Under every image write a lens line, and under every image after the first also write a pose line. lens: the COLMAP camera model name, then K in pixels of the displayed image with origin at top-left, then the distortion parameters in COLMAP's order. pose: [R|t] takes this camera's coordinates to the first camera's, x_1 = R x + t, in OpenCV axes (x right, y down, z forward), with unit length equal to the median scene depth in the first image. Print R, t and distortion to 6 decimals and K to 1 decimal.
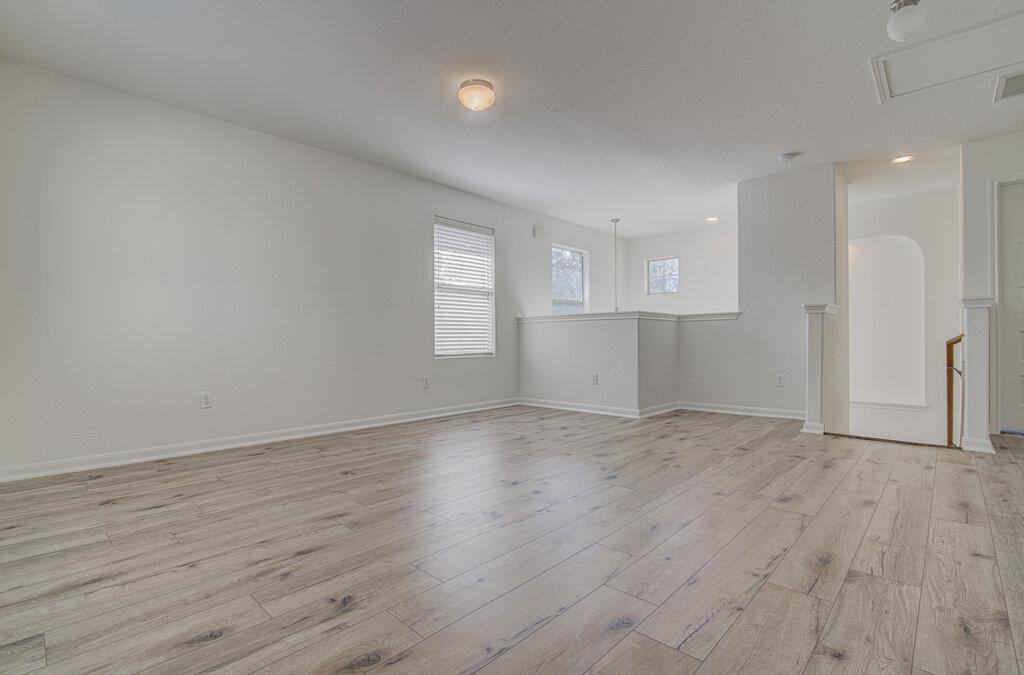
lens RADIAL K [[480.3, 0, 516.9], [0, 480.3, 340.0], [0, 0, 1]] dist [-0.018910, 0.000215]
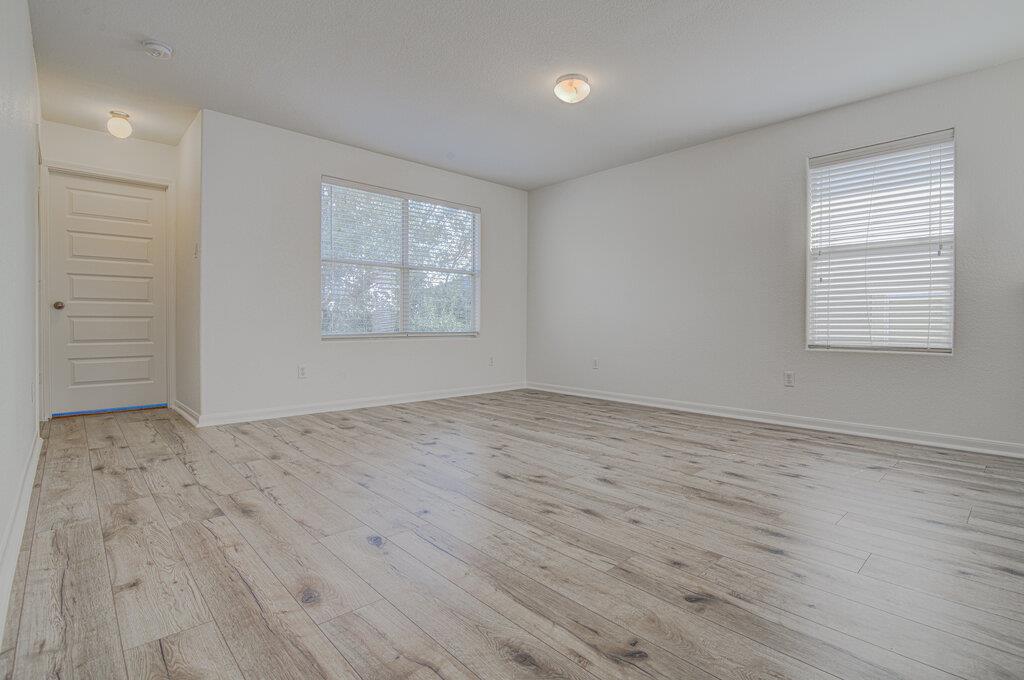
lens RADIAL K [[480.3, 0, 516.2], [0, 480.3, 333.9], [0, 0, 1]] dist [-0.018910, 0.000215]
pose [[-0.072812, 0.026629, -0.996990, 1.578459], [-0.004412, 0.999625, 0.027022, -0.012071], [0.997336, 0.006366, -0.072667, 1.561712]]
